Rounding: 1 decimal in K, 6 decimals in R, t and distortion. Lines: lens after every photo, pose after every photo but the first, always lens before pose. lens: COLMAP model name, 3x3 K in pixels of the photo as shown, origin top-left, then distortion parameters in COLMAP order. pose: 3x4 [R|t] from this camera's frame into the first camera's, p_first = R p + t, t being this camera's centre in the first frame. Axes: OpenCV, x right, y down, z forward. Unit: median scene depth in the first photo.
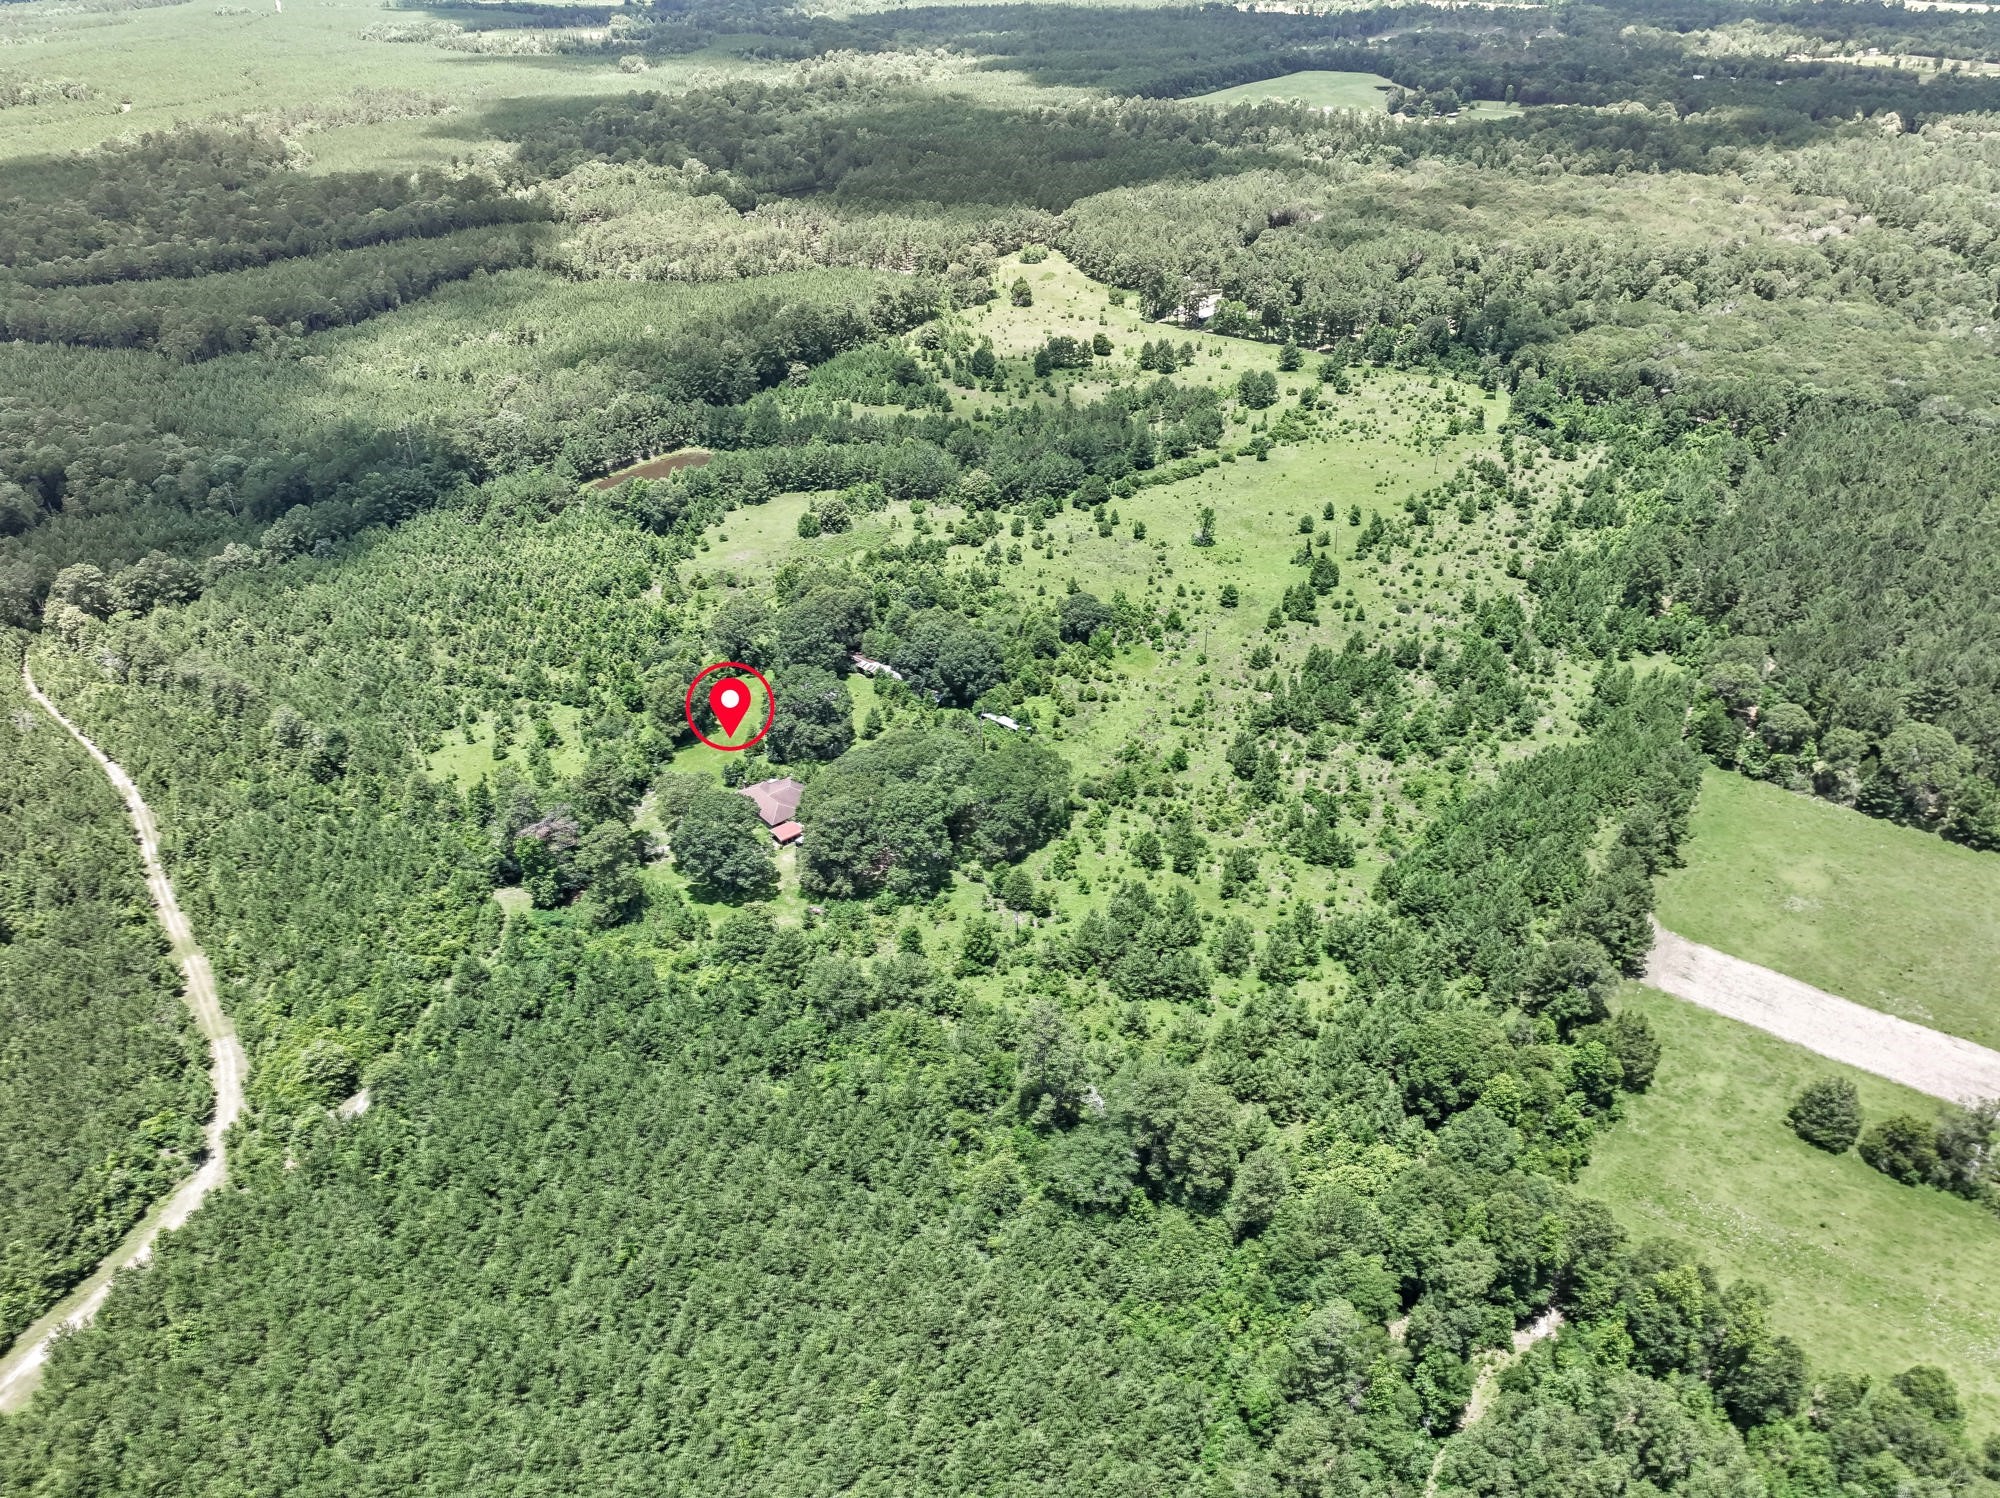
lens RADIAL K [[1402.4, 0, 986.3], [0, 1402.4, 749.1], [0, 0, 1]] dist [-0.001366, 0.011985]
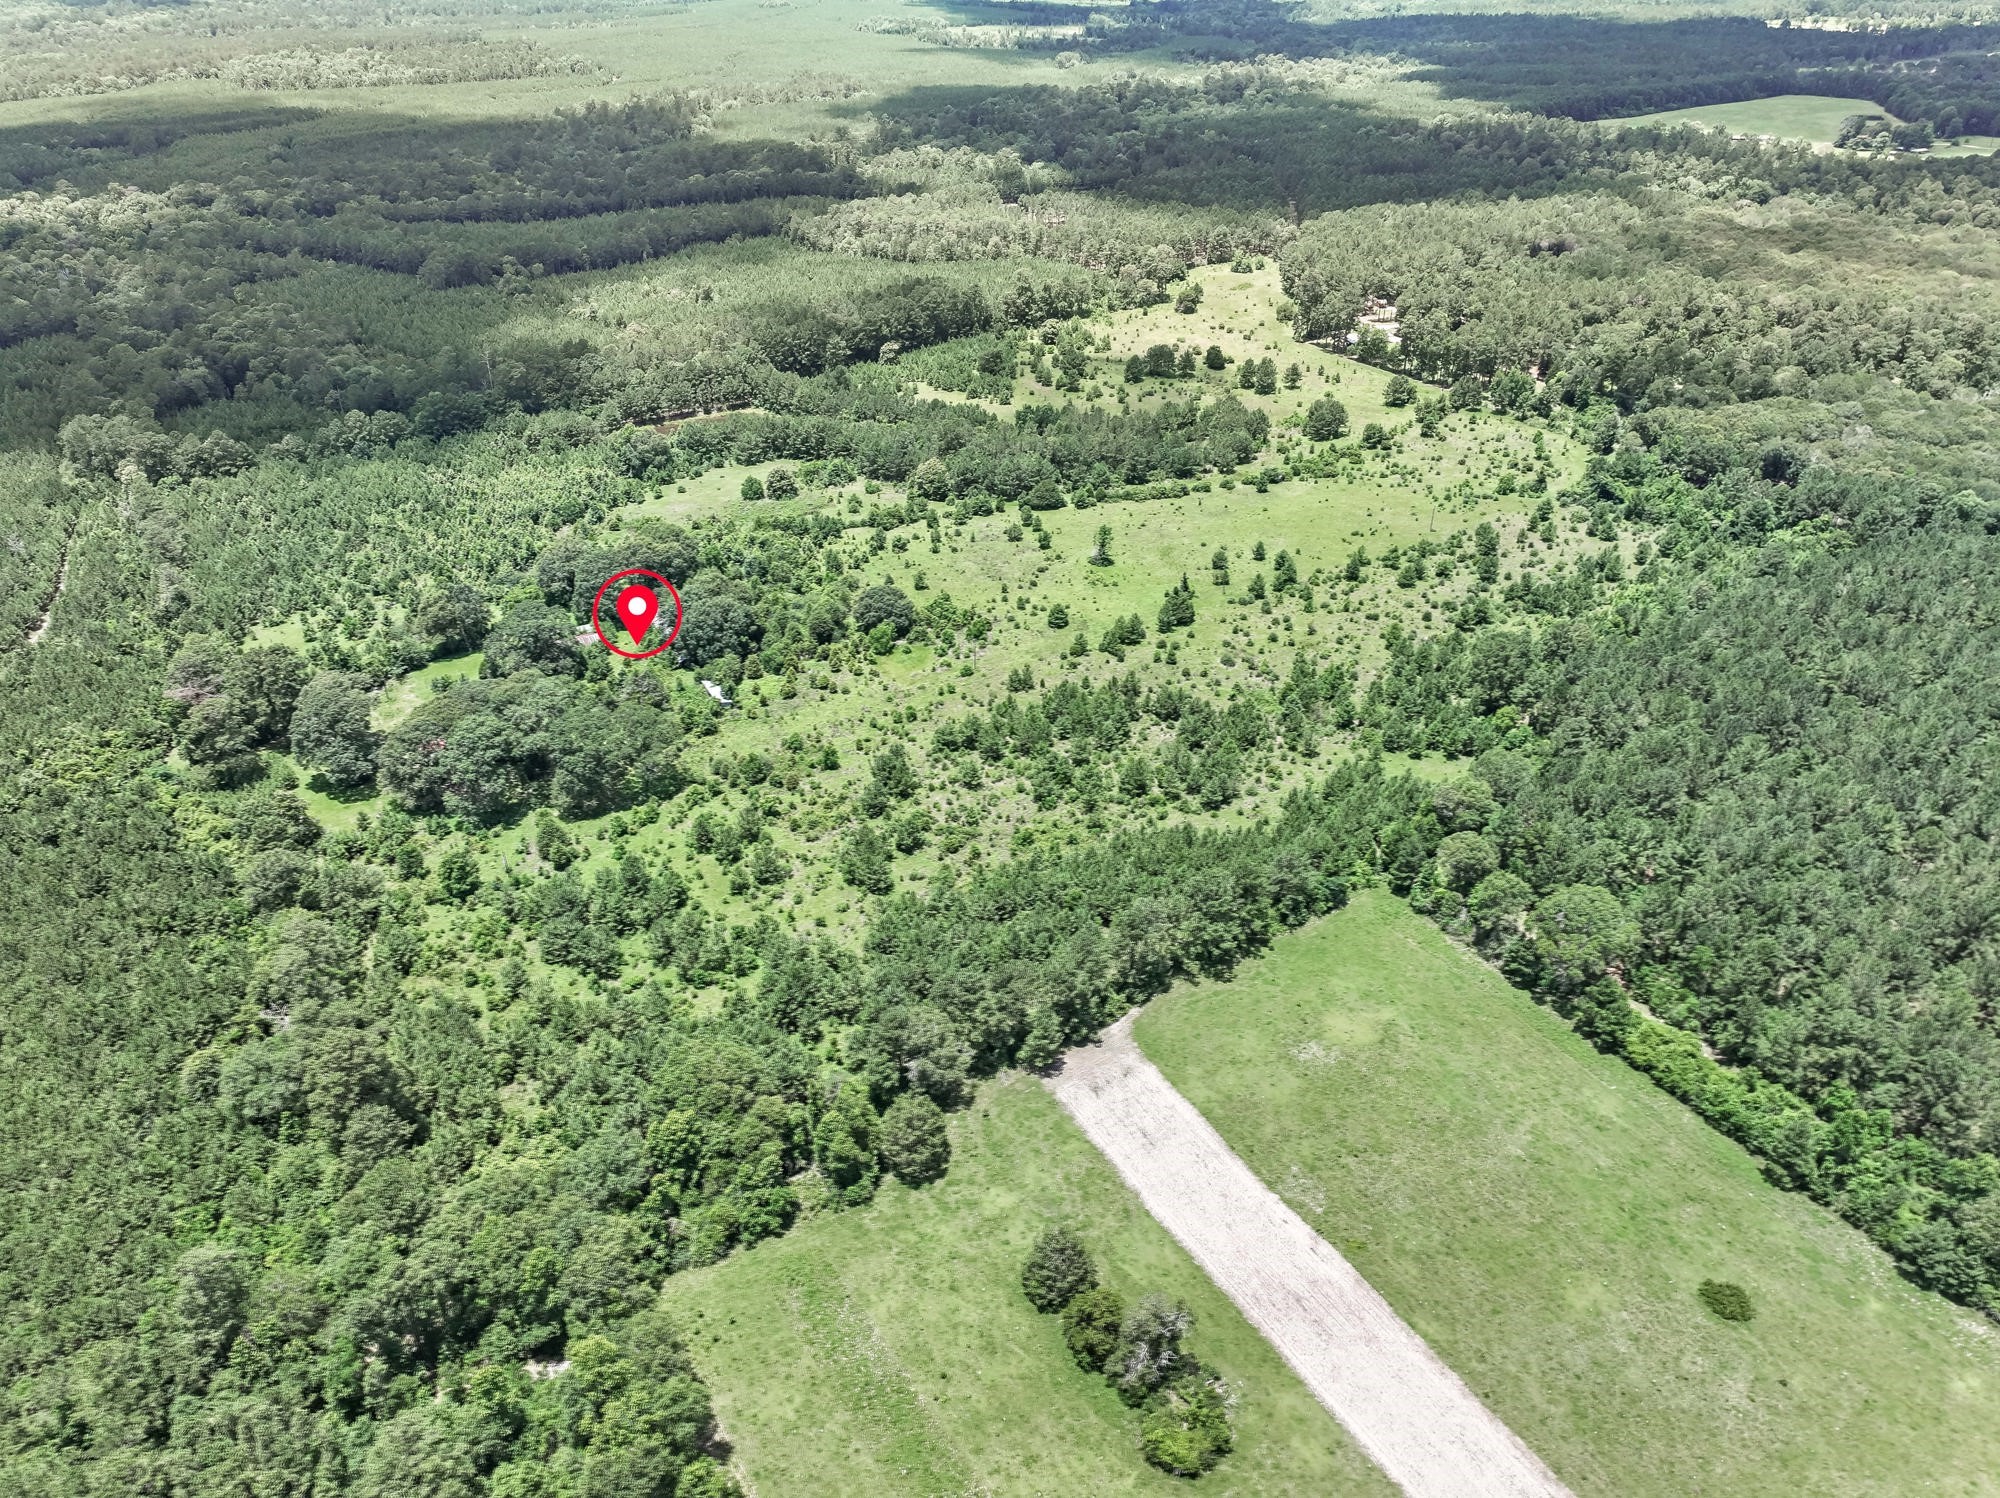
lens RADIAL K [[1402.4, 0, 986.3], [0, 1402.4, 749.1], [0, 0, 1]] dist [-0.001366, 0.011985]
pose [[0.929567, 0.193475, -0.313802, 0.581256], [-0.194779, 0.980461, 0.027515, -0.049807], [0.312994, 0.035546, 0.949090, 0.121543]]
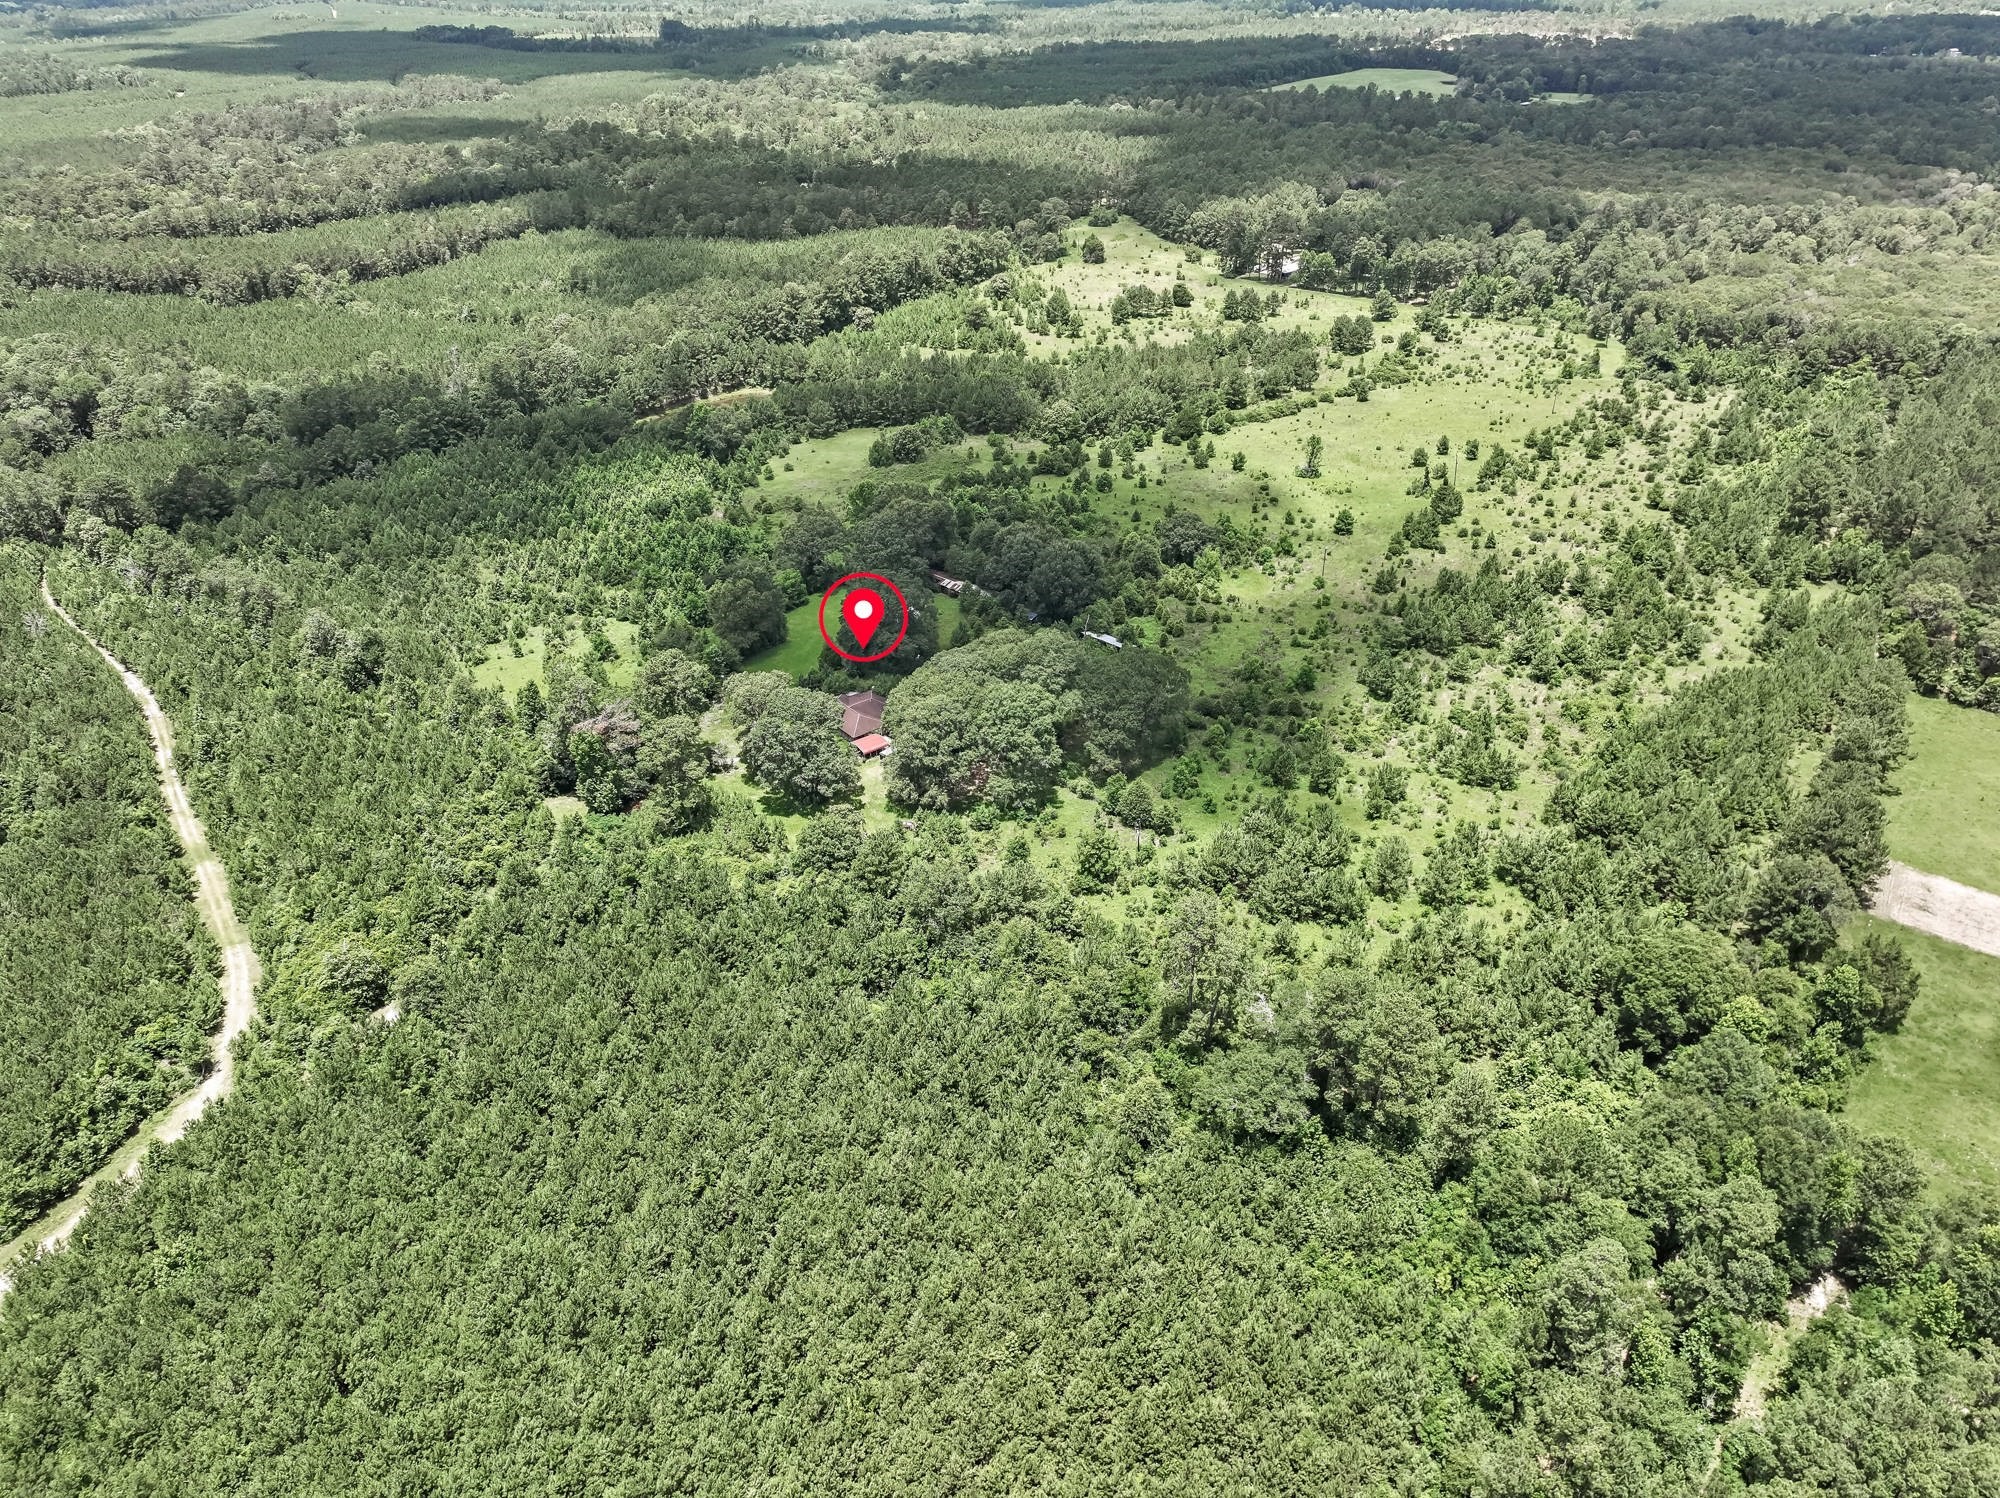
lens RADIAL K [[1402.4, 0, 986.3], [0, 1402.4, 749.1], [0, 0, 1]] dist [-0.001366, 0.011985]
pose [[0.999650, 0.014331, -0.022258, -0.048850], [-0.014759, 0.999707, -0.019178, 0.078104], [0.021977, 0.019500, 0.999568, 0.111172]]
